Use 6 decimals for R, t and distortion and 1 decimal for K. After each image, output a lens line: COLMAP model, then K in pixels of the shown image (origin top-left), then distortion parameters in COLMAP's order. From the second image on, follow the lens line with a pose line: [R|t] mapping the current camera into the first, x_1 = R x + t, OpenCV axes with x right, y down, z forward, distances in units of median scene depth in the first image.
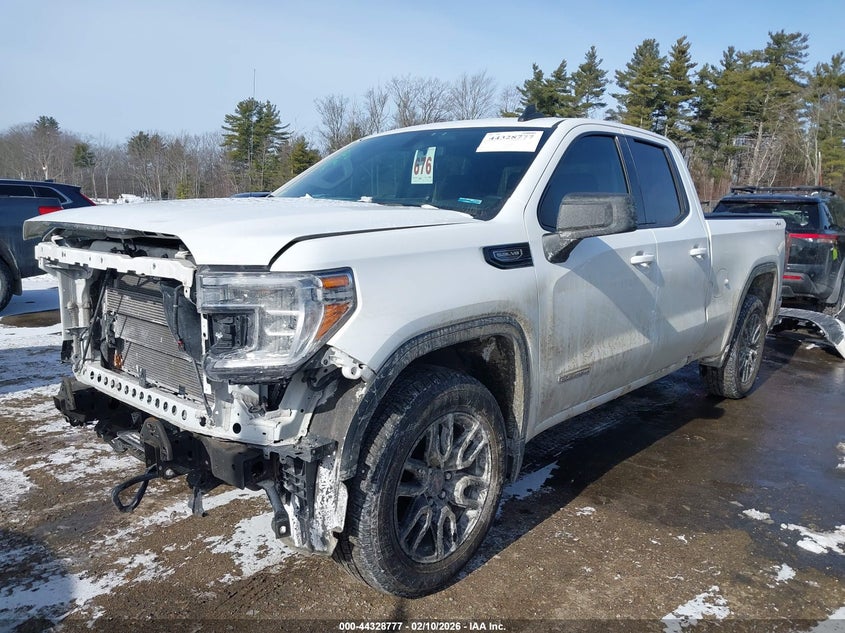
lens RADIAL K [[711.1, 0, 422.5], [0, 711.1, 316.5], [0, 0, 1]] dist [-0.000810, -0.000440]
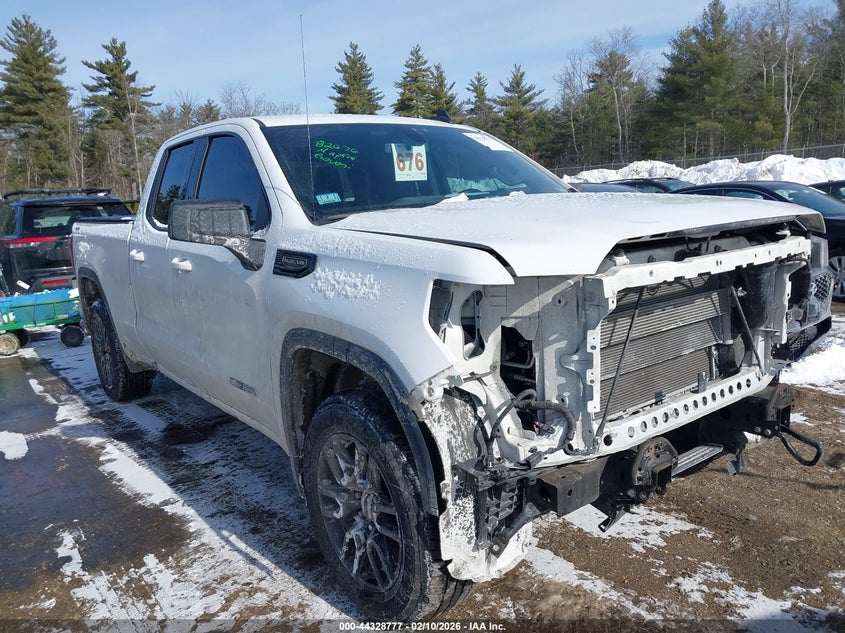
lens RADIAL K [[728.5, 0, 422.5], [0, 728.5, 316.5], [0, 0, 1]] dist [0.004044, 0.000435]
pose [[0.124363, -0.199147, 0.972047, -1.286282], [0.209193, 0.962894, 0.170508, -0.227139], [-0.969934, 0.182140, 0.161408, 1.119255]]
